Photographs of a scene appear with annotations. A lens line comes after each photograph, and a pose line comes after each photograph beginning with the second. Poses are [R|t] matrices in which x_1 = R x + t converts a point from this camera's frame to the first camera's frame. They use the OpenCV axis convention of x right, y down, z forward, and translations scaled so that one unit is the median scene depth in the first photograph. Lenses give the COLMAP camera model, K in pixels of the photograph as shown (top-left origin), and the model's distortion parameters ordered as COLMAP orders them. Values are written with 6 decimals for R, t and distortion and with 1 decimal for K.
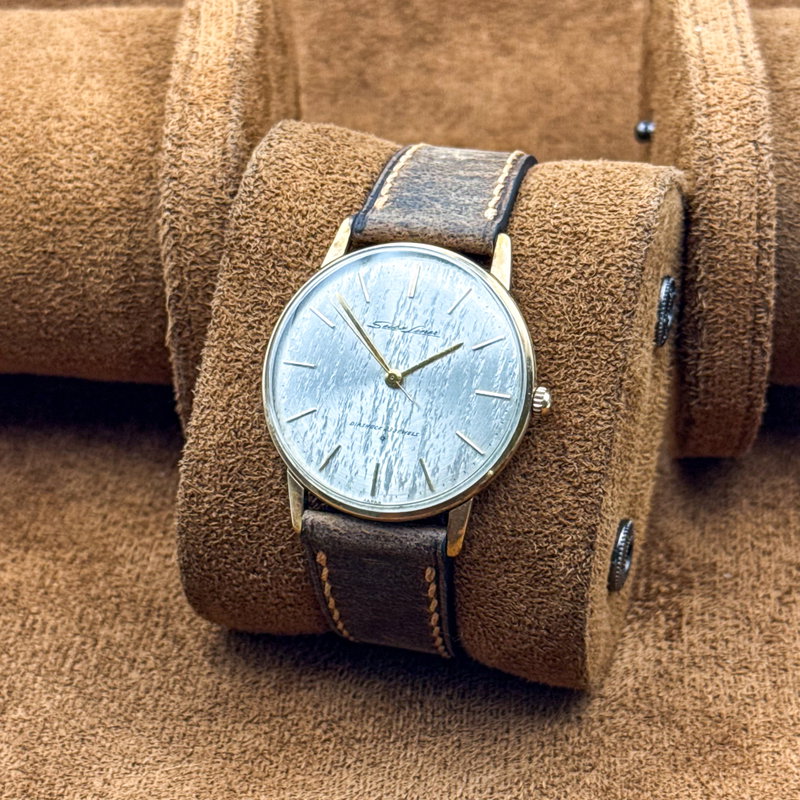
lens RADIAL K [[2290.1, 0, 403.6], [0, 2290.1, 397.5], [0, 0, 1]] dist [-0.131525, 0.000000]
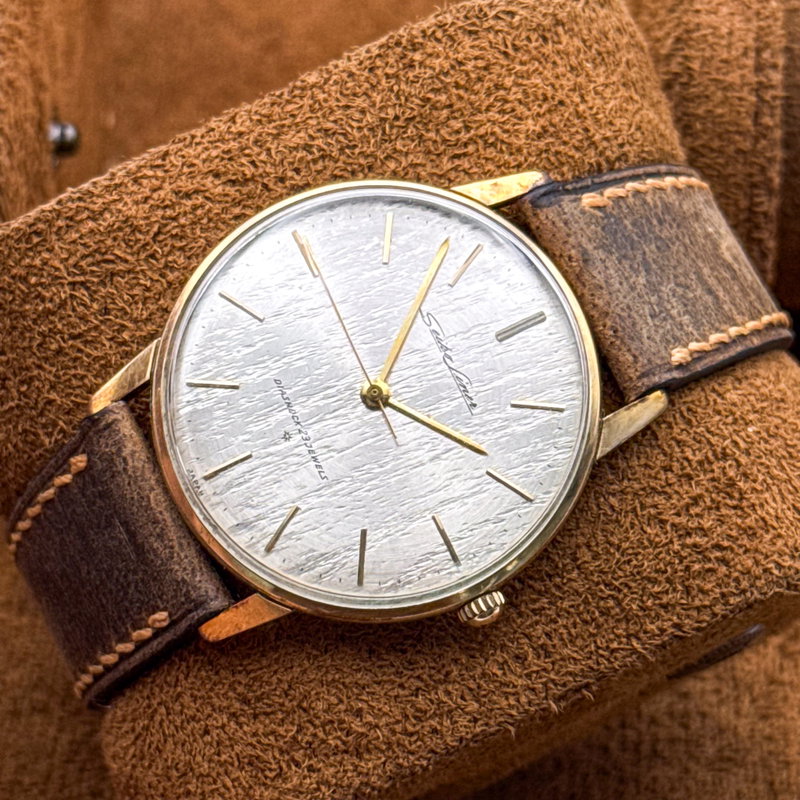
lens RADIAL K [[2905.3, 0, 395.9], [0, 2905.3, 431.7], [0, 0, 1]] dist [-0.122874, 0.000000]
pose [[0.589515, 0.804671, 0.070540, -0.047063], [-0.807689, 0.586080, 0.064412, -0.056142], [0.010488, -0.094946, 0.995427, 0.205270]]
